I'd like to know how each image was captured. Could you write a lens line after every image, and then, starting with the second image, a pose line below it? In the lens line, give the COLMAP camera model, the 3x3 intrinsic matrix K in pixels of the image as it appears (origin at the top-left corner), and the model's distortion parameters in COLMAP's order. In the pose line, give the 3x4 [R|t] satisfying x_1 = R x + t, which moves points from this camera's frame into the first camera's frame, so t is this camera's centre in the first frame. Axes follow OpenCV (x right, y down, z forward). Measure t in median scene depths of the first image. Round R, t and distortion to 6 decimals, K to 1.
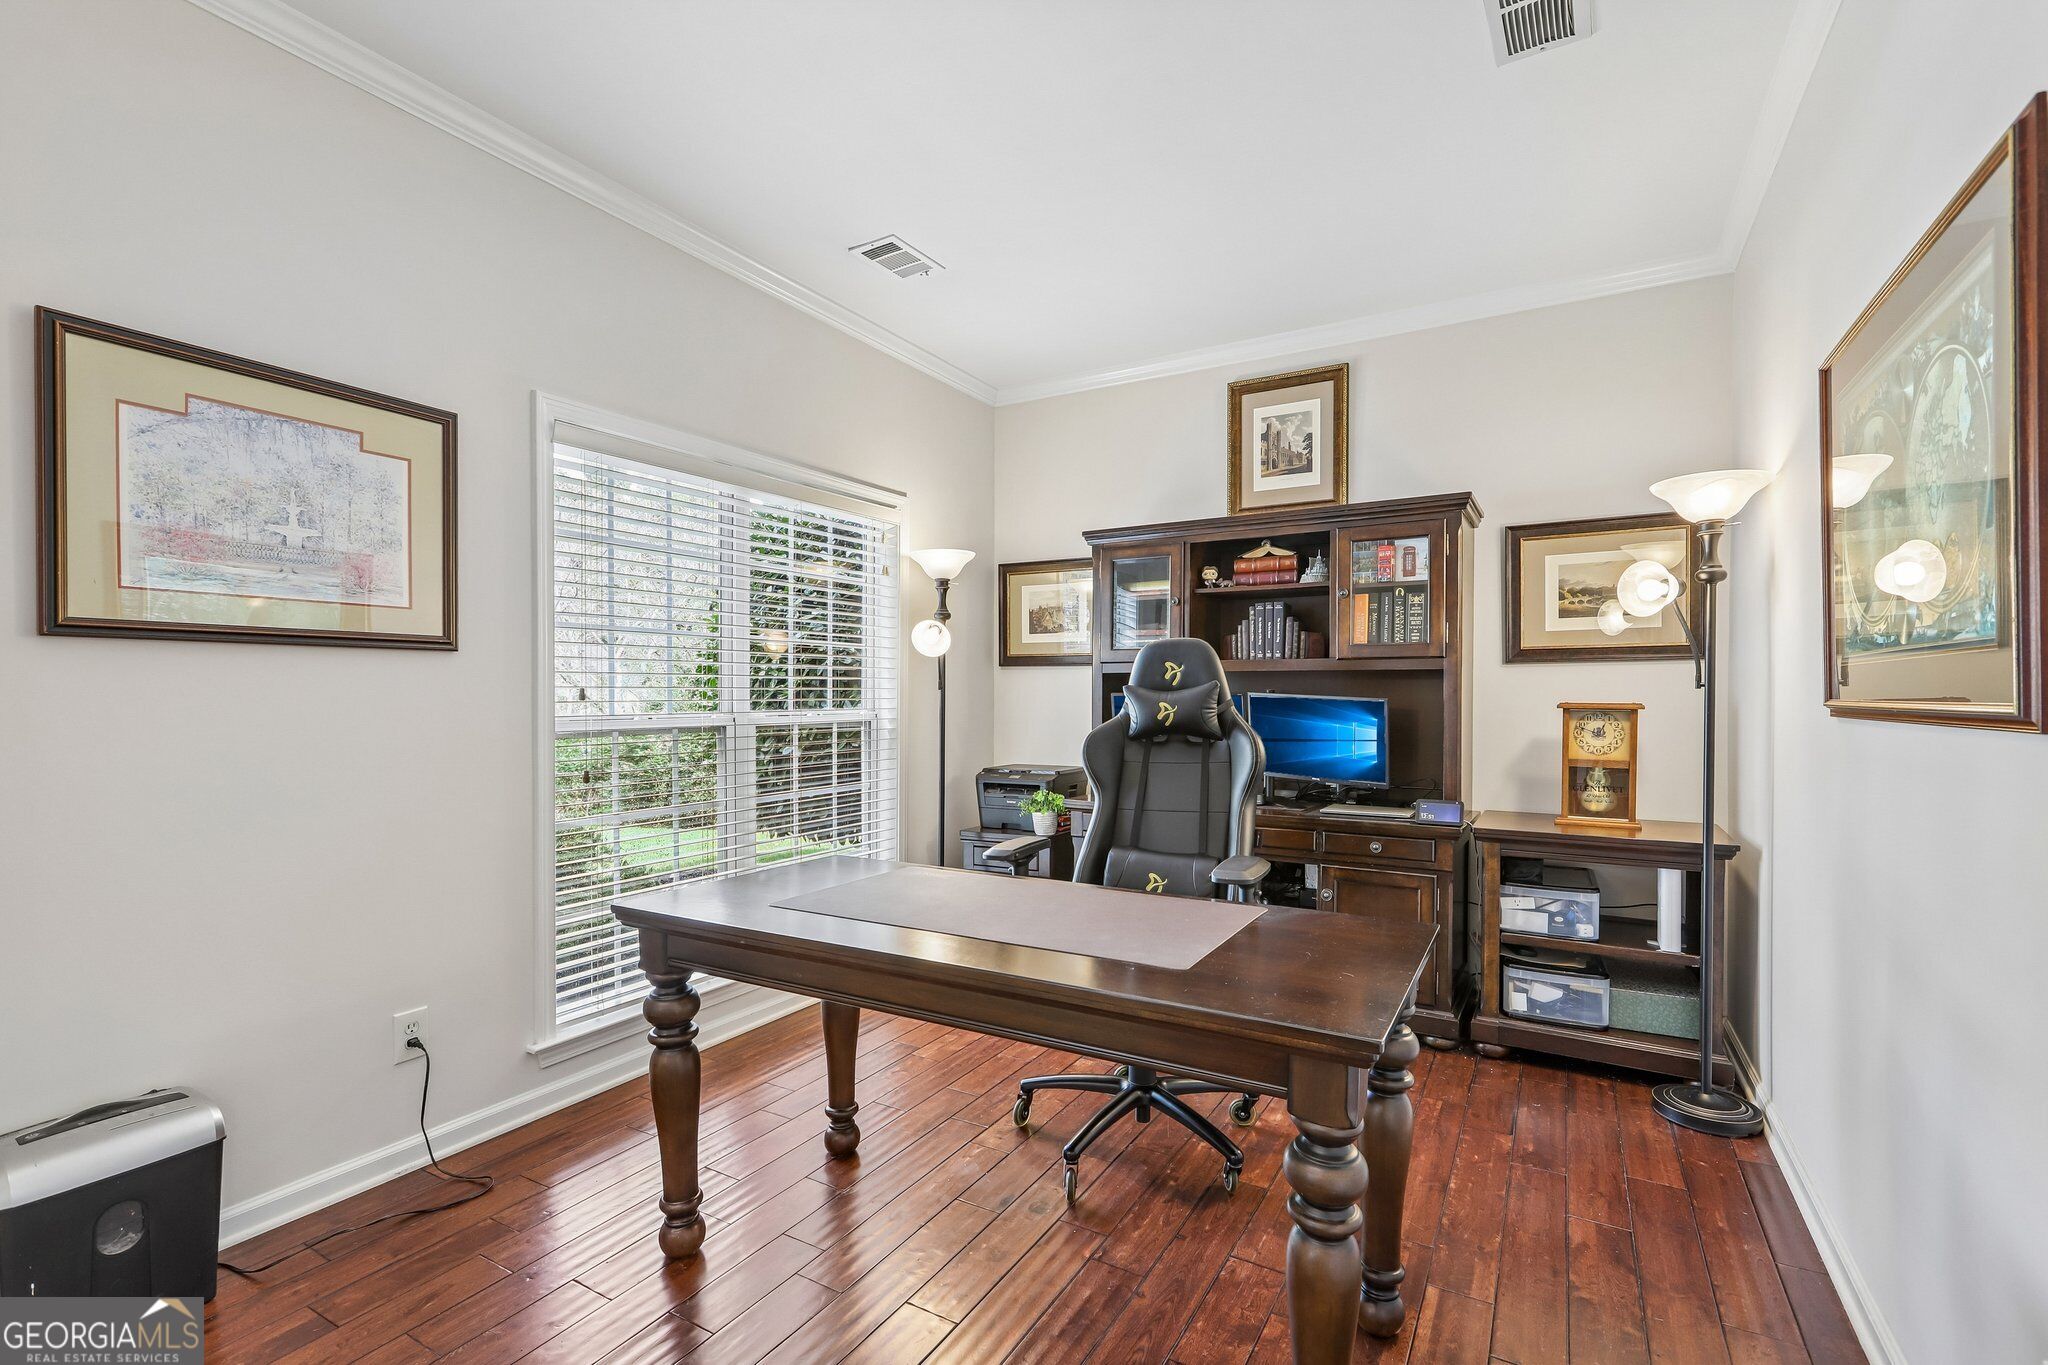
lens RADIAL K [[913.5, 0, 1019.8], [0, 913.5, 683.0], [0, 0, 1]] dist [-0.000204, 0.000422]
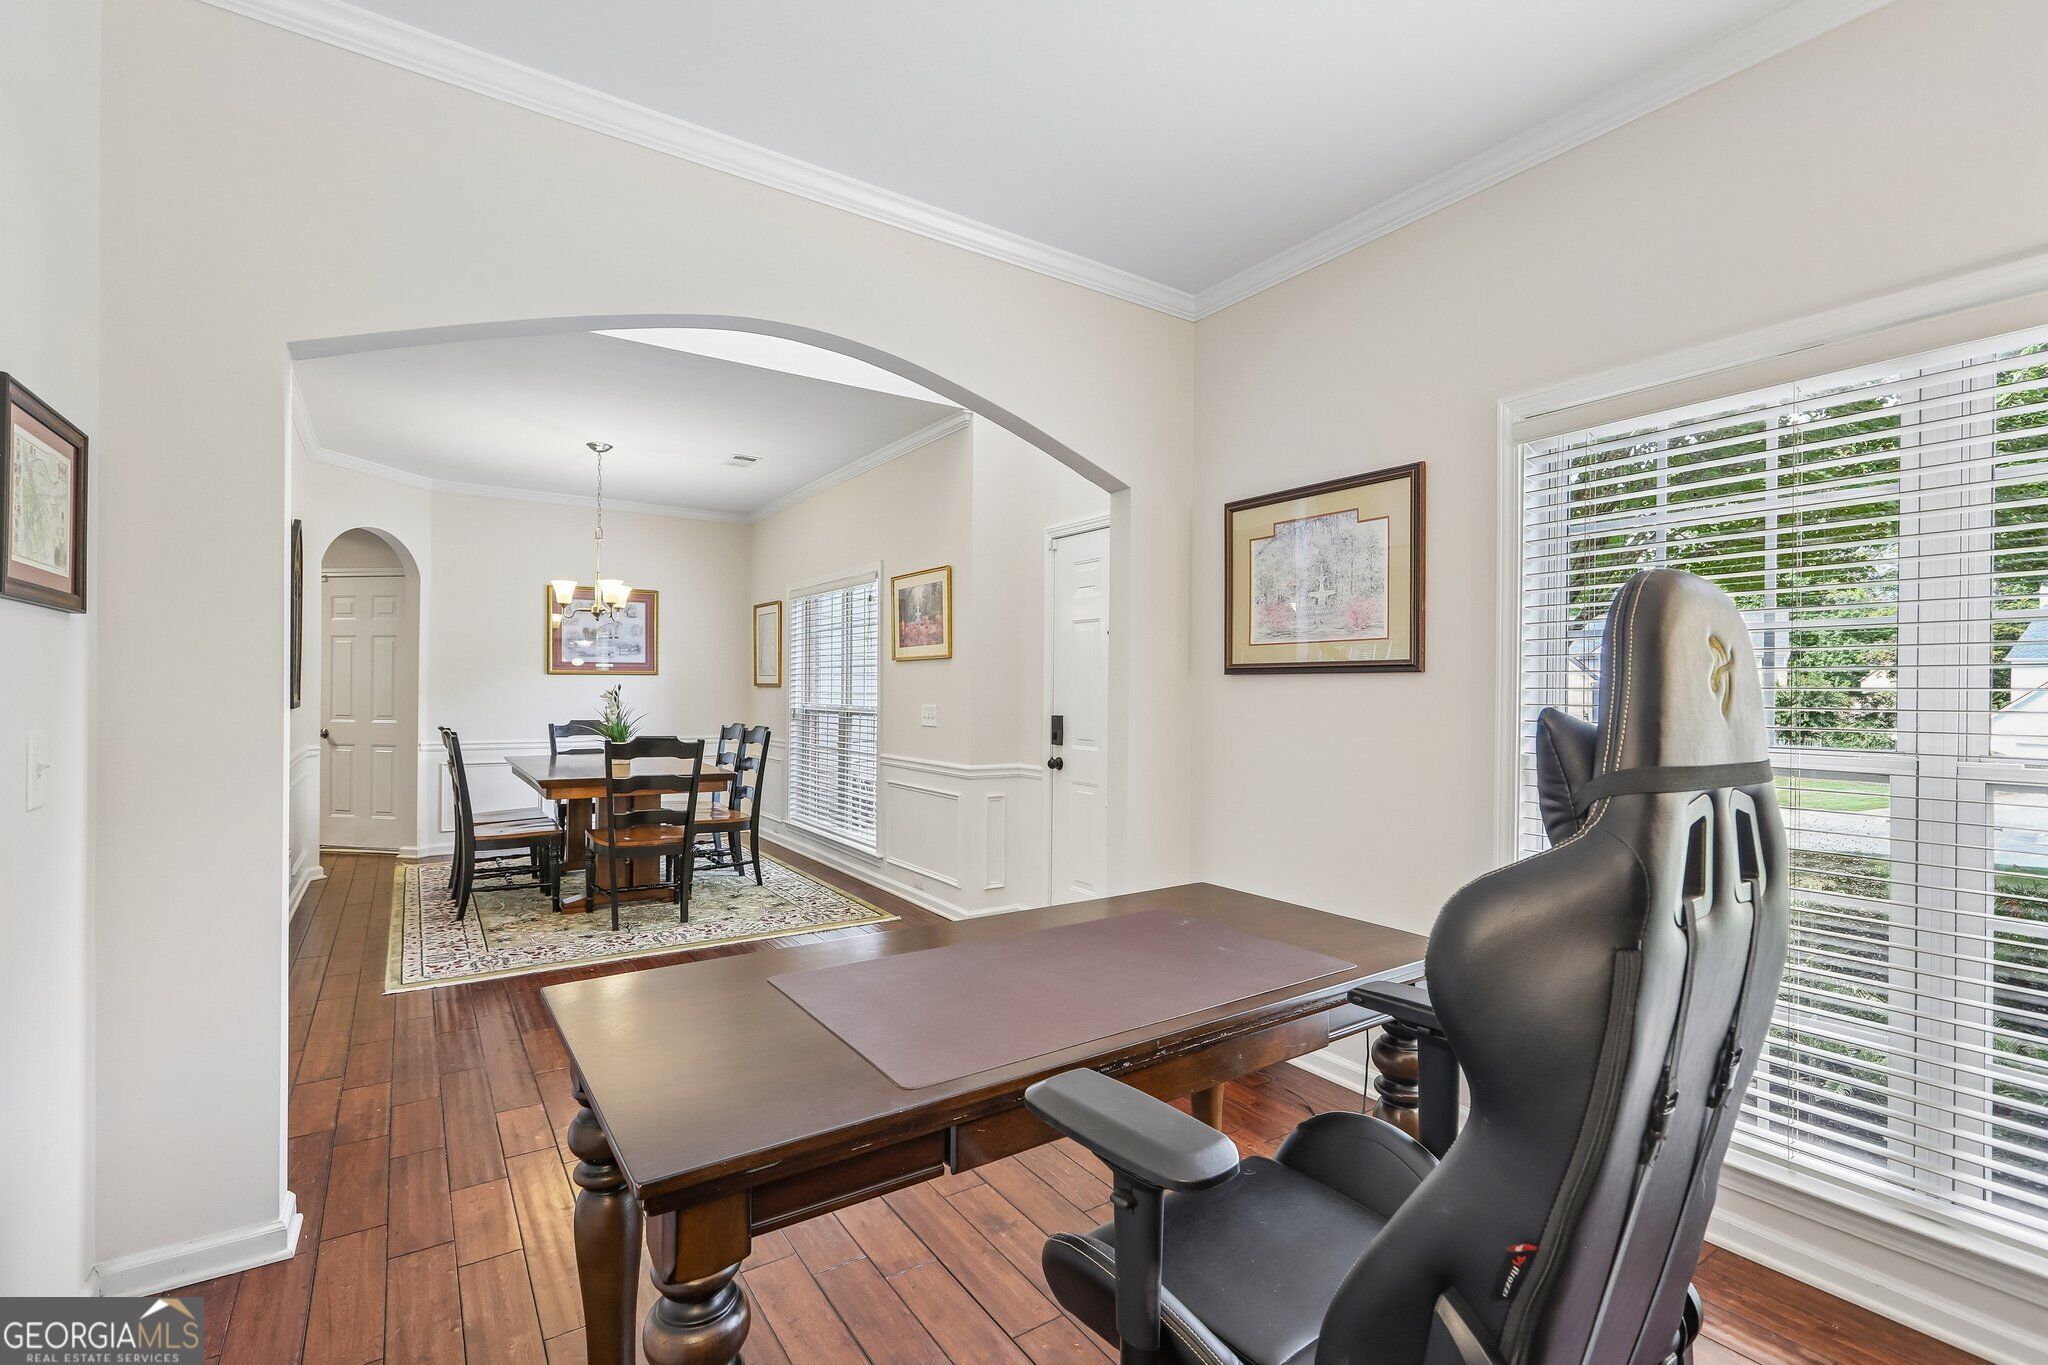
lens RADIAL K [[913.5, 0, 1019.8], [0, 913.5, 683.0], [0, 0, 1]] dist [-0.000204, 0.000422]
pose [[-0.429527, -0.018990, -0.902854, 0.454694], [-0.005155, 0.999814, -0.018577, 0.001762], [0.903039, -0.003325, -0.429546, 0.771258]]
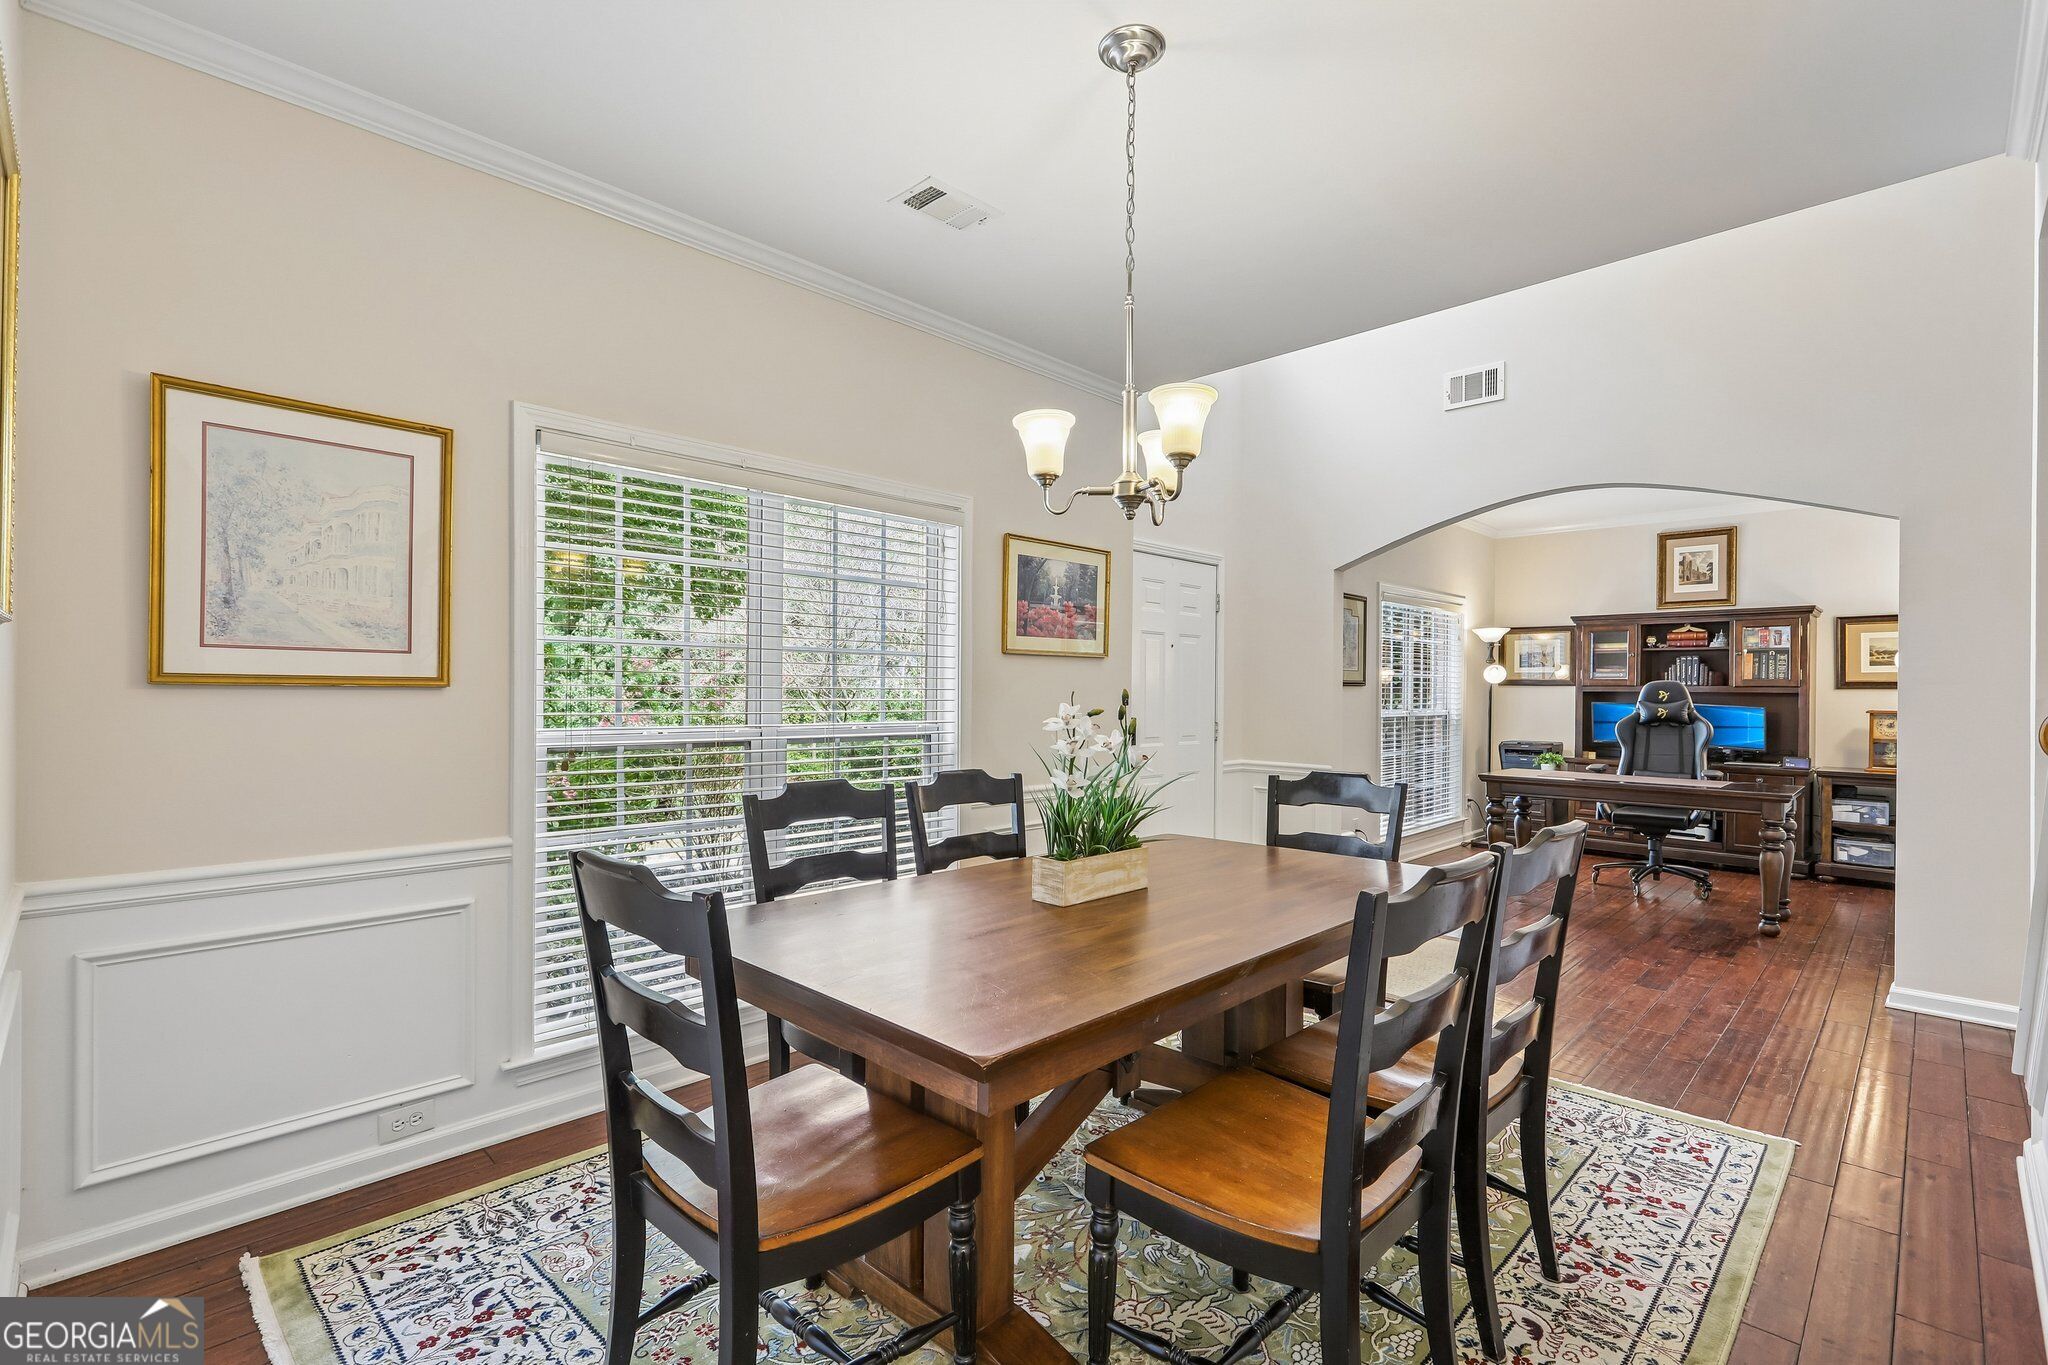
lens RADIAL K [[913.5, 0, 1019.8], [0, 913.5, 683.0], [0, 0, 1]] dist [-0.000204, 0.000422]
pose [[0.968615, 0.002996, -0.248548, -0.690067], [-0.002849, 0.999995, 0.000953, -0.033323], [0.248549, -0.000215, 0.968619, -1.358921]]
